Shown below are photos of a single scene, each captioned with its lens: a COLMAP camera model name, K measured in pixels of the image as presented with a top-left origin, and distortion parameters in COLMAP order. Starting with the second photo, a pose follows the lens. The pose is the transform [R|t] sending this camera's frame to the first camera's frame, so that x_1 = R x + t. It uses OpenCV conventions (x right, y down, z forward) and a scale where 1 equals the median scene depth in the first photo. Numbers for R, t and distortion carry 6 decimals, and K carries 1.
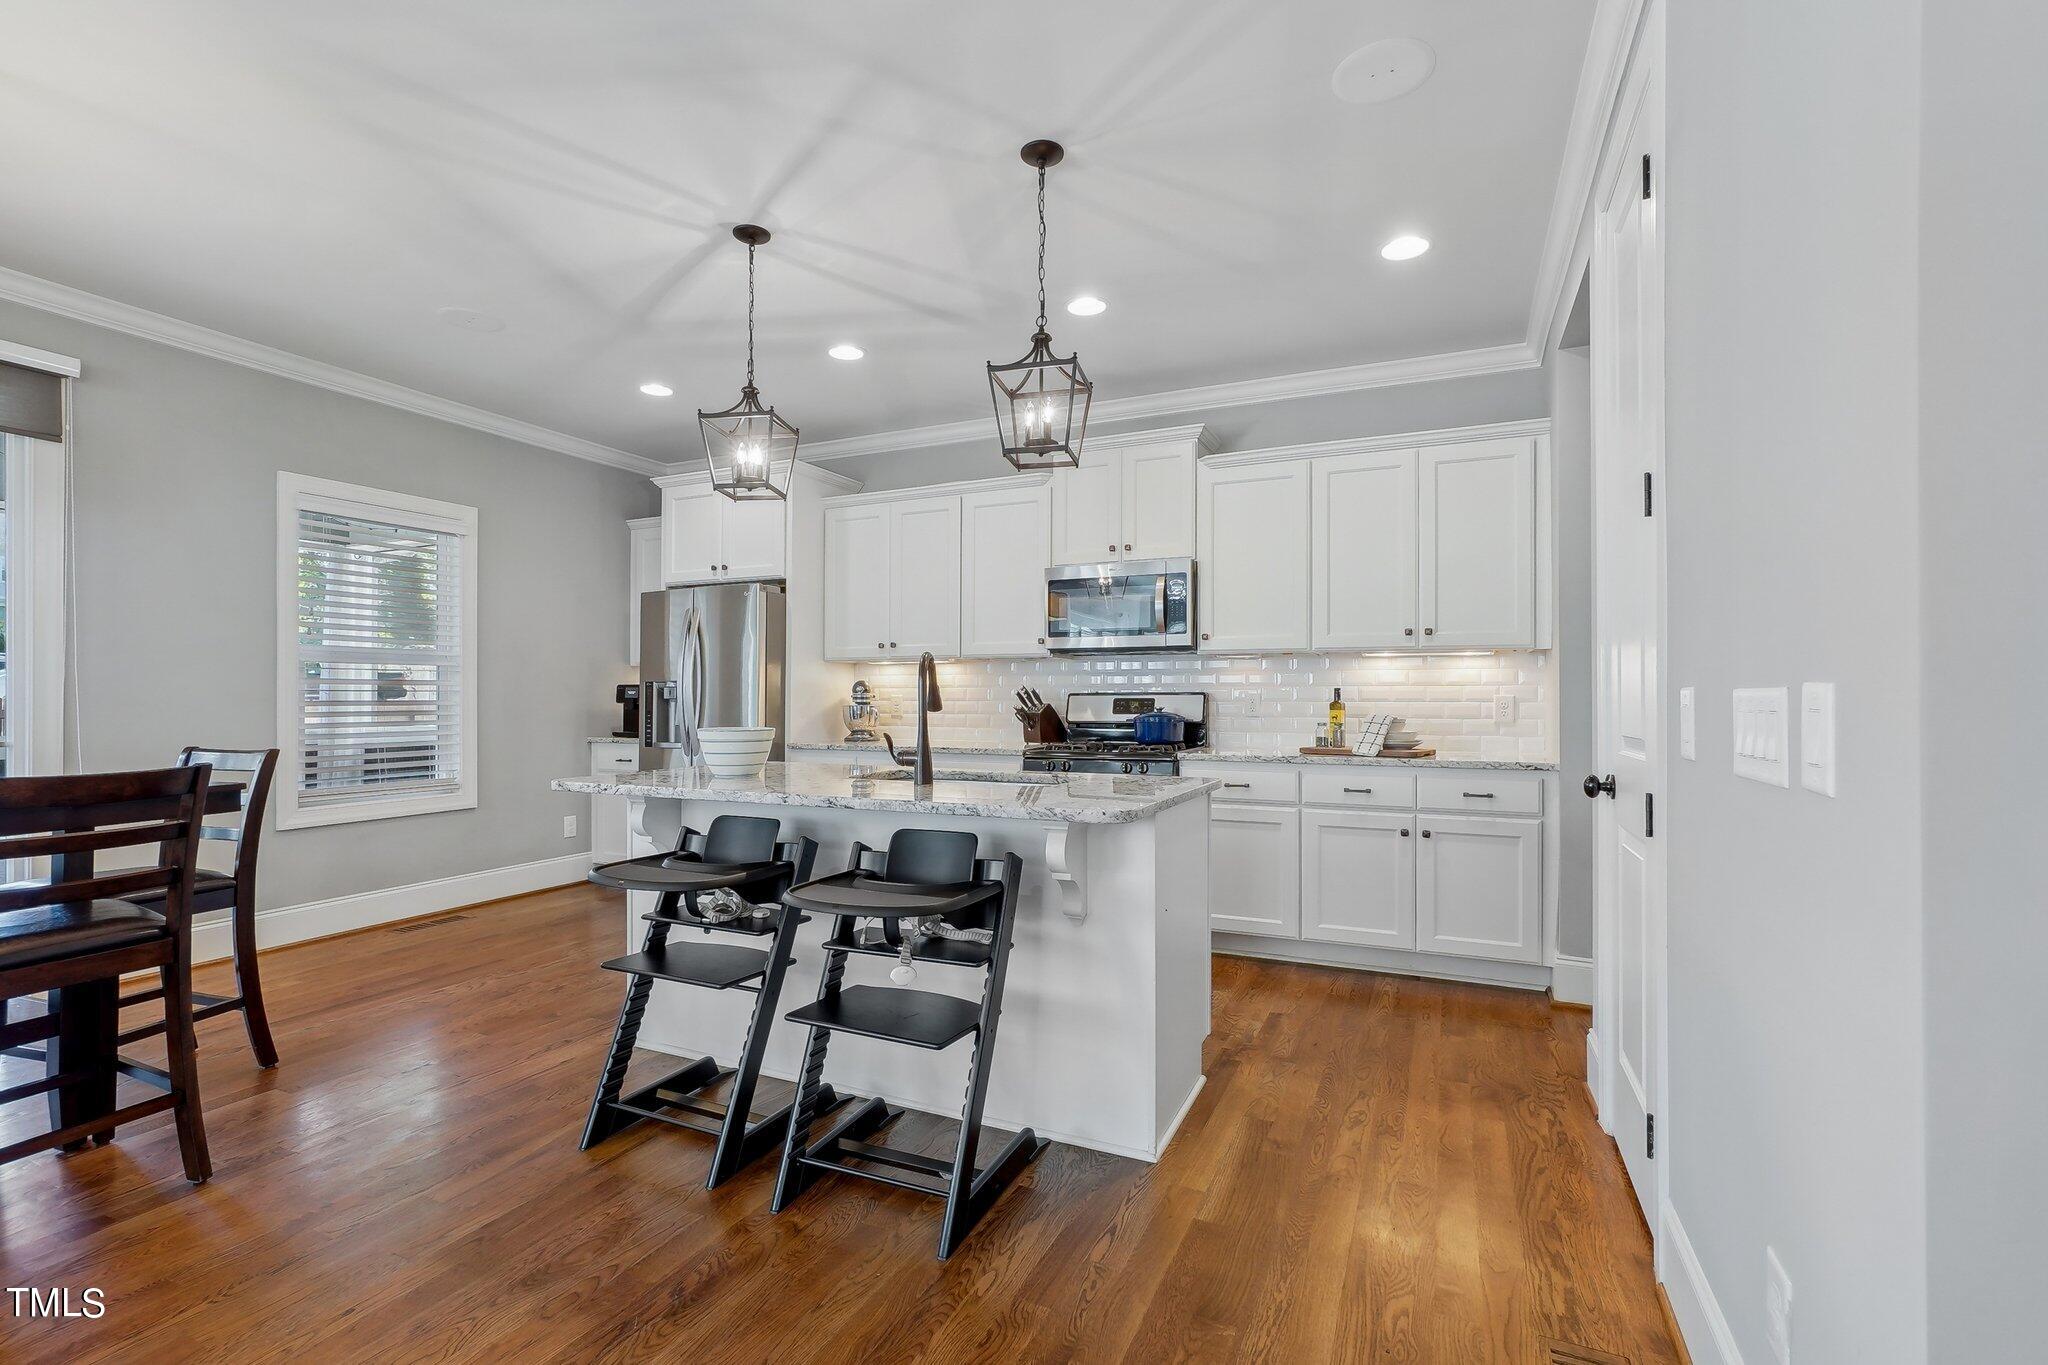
lens RADIAL K [[913.3, 0, 1024.1], [0, 913.3, 668.3], [0, 0, 1]] dist [-0.003512, 0.000956]
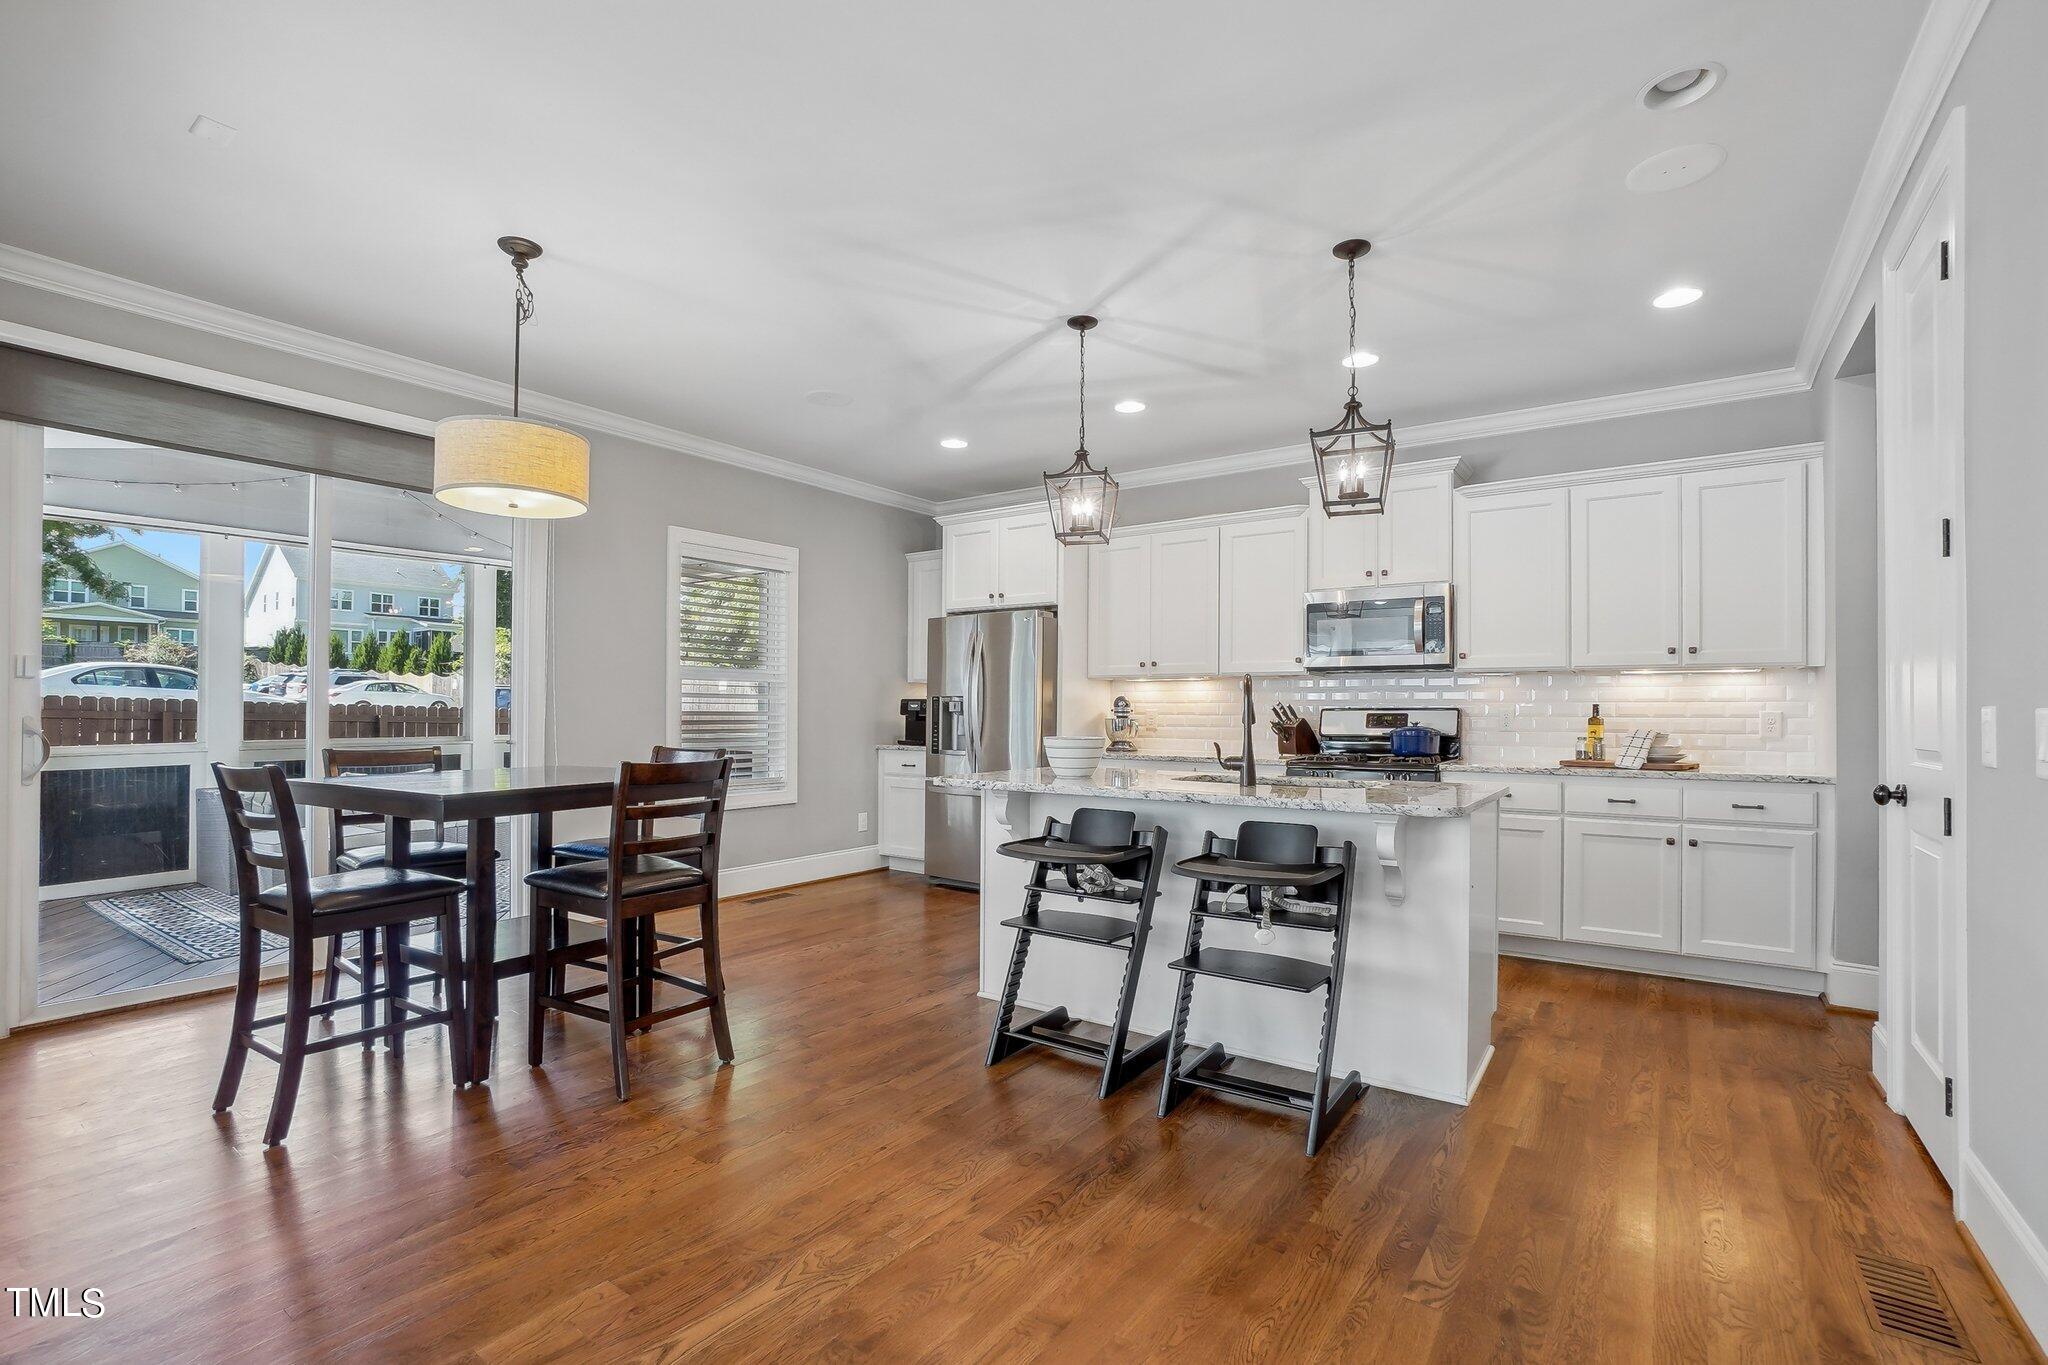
lens RADIAL K [[932.5, 0, 1024.0], [0, 932.5, 682.5], [0, 0, 1]] dist [-0.045131, 0.019996]
pose [[0.985024, -0.000552, -0.172418, -0.144475], [0.000738, 0.999999, 0.001014, -0.005704], [0.172417, -0.001126, 0.985023, -0.180437]]
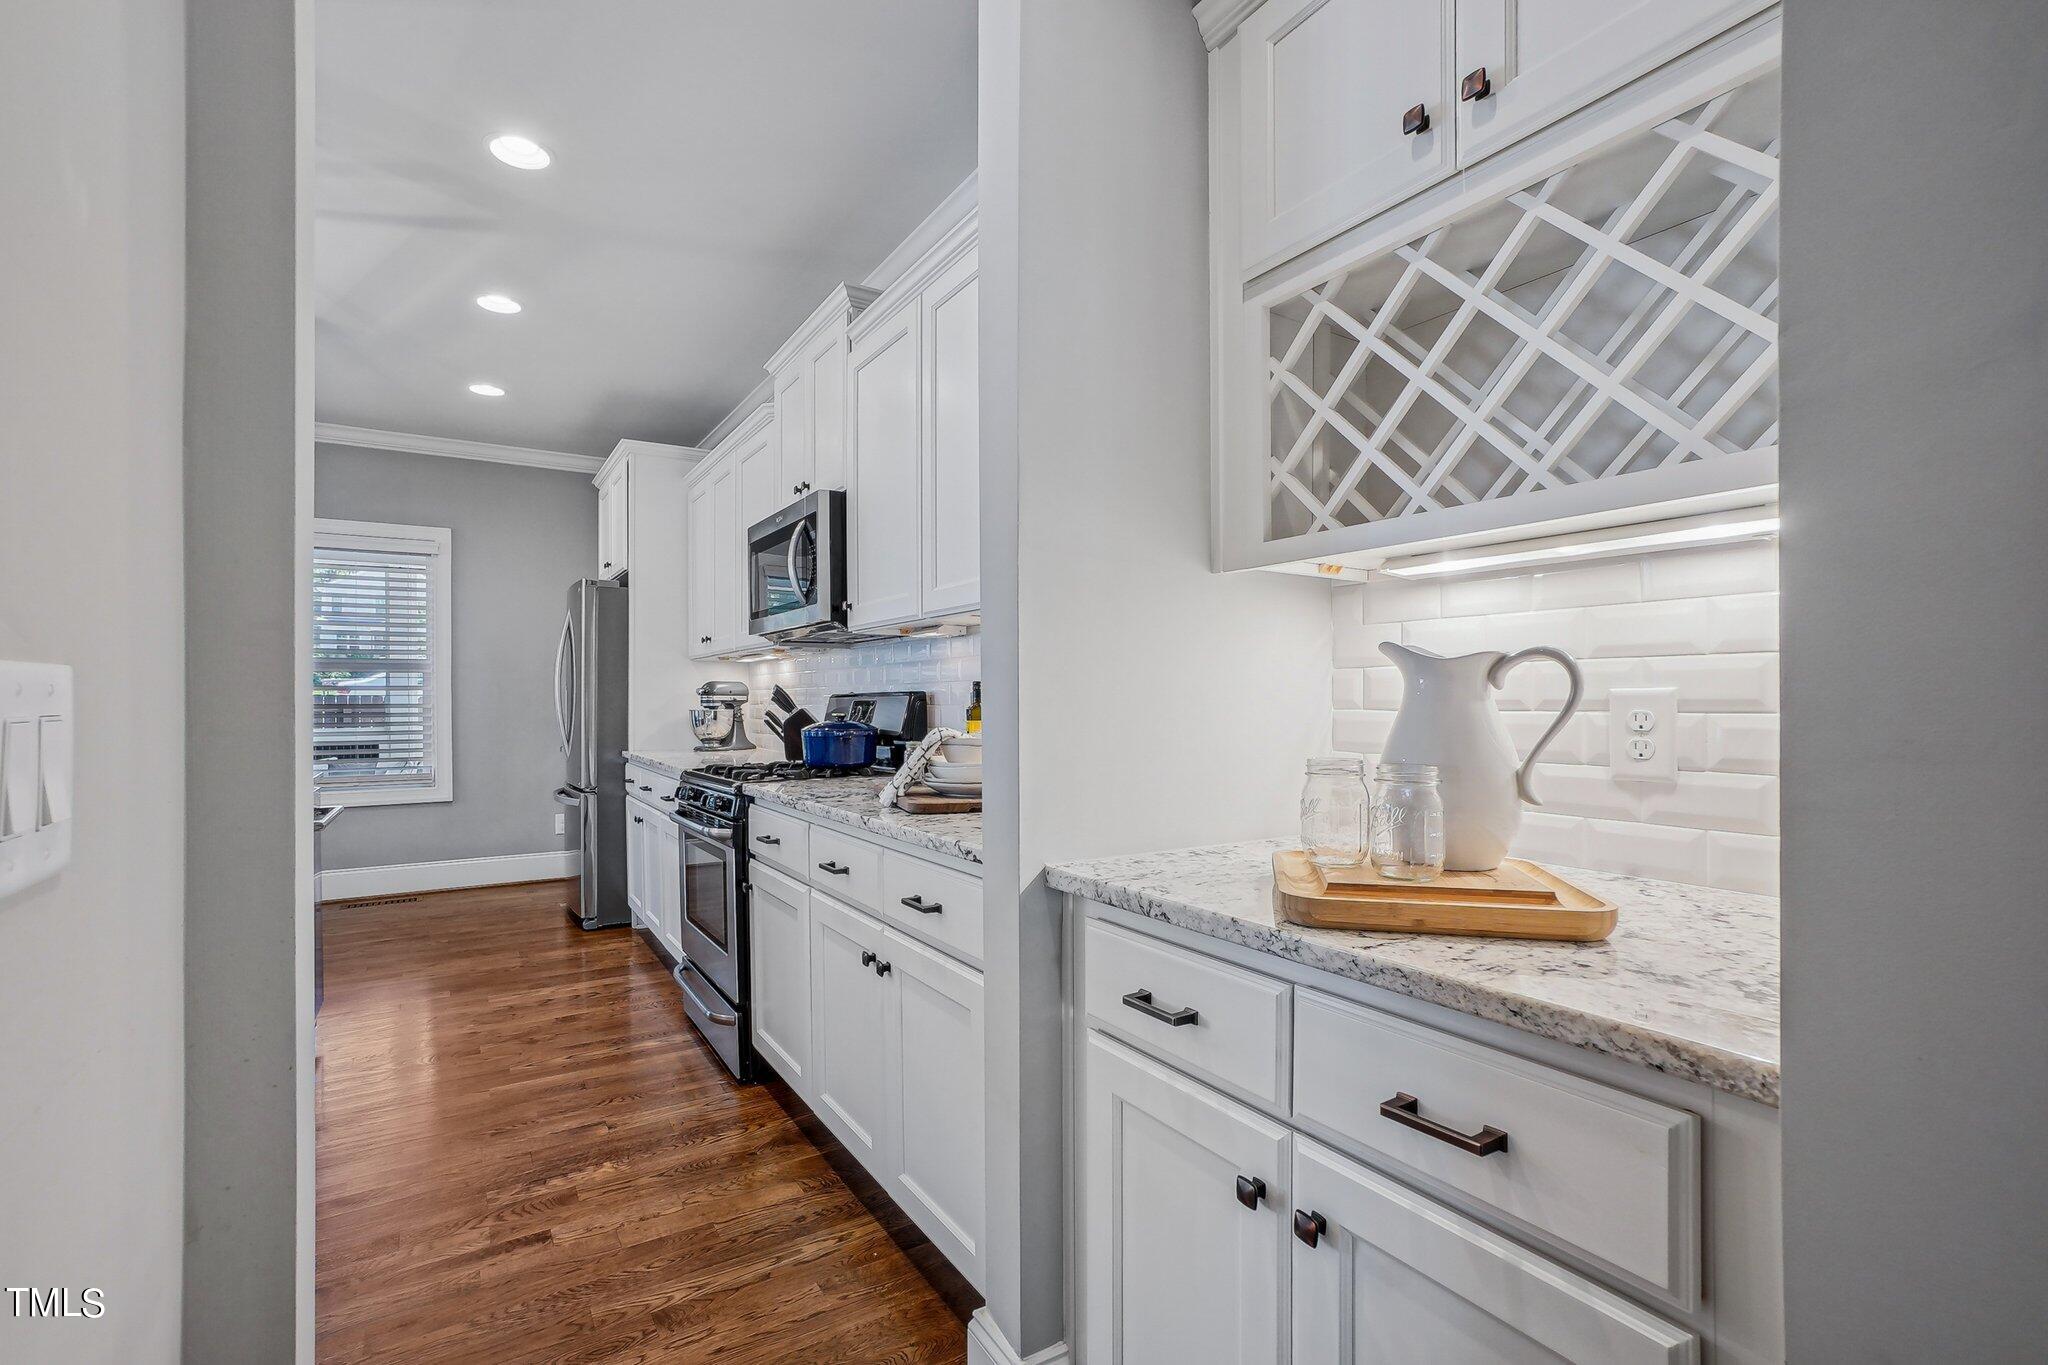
lens RADIAL K [[932.5, 0, 1024.0], [0, 932.5, 682.5], [0, 0, 1]] dist [-0.045131, 0.019996]
pose [[0.839946, -0.012255, -0.542532, 0.788920], [0.017382, 0.999840, 0.004325, 0.022304], [0.542392, -0.013063, 0.840024, 0.607290]]
